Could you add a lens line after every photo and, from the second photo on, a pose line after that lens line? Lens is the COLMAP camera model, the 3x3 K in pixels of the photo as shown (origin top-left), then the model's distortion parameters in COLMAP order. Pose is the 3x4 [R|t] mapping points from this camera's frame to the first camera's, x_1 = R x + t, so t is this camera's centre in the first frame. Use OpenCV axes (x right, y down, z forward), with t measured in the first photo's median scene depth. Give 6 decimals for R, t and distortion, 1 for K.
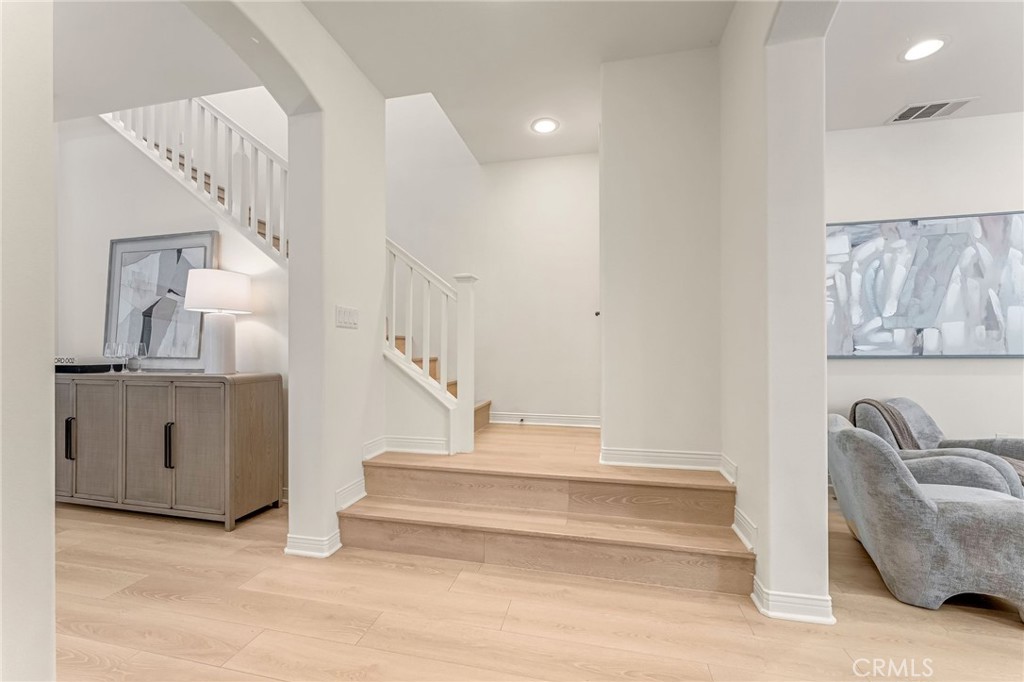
lens RADIAL K [[417.5, 0, 500.7], [0, 417.5, 345.0], [0, 0, 1]] dist [-0.000471, 0.000325]
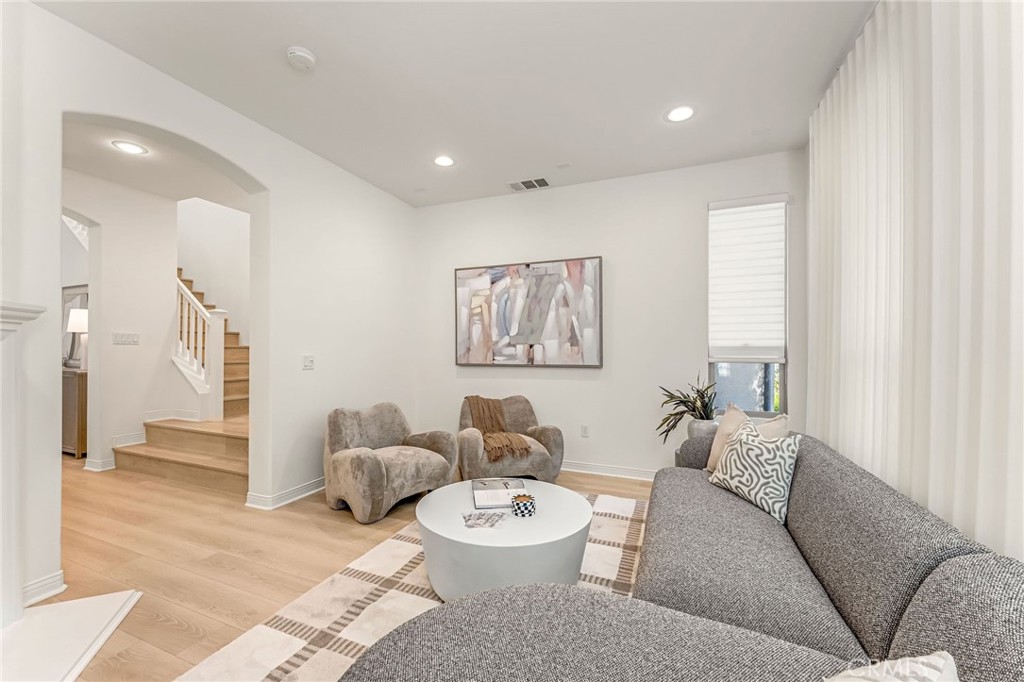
lens RADIAL K [[417.5, 0, 500.7], [0, 417.5, 345.0], [0, 0, 1]] dist [-0.000471, 0.000325]
pose [[0.984735, 0.005676, -0.173966, 1.160189], [-0.006377, 0.999974, -0.003467, -0.033345], [0.173942, 0.004523, 0.984746, -0.347571]]
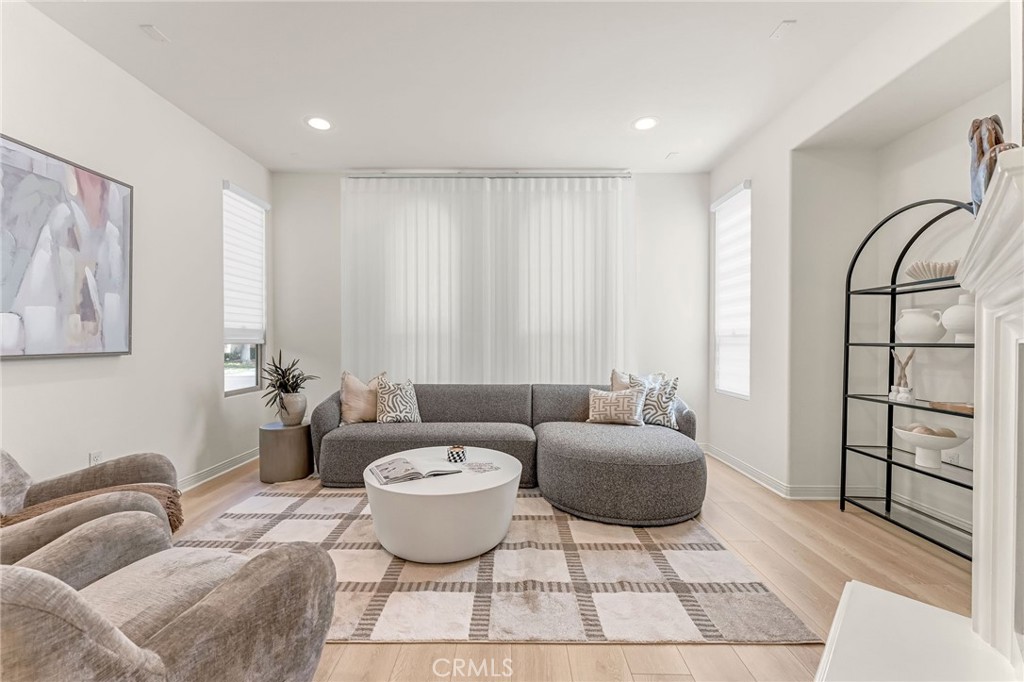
lens RADIAL K [[406.7, 0, 505.2], [0, 406.7, 344.0], [0, 0, 1]] dist [0.000685, -0.000073]
pose [[-0.214980, -0.002600, 0.976615, 0.271865], [-0.005921, 0.999982, 0.001359, 0.001734], [-0.976601, -0.005490, -0.214991, 0.402243]]
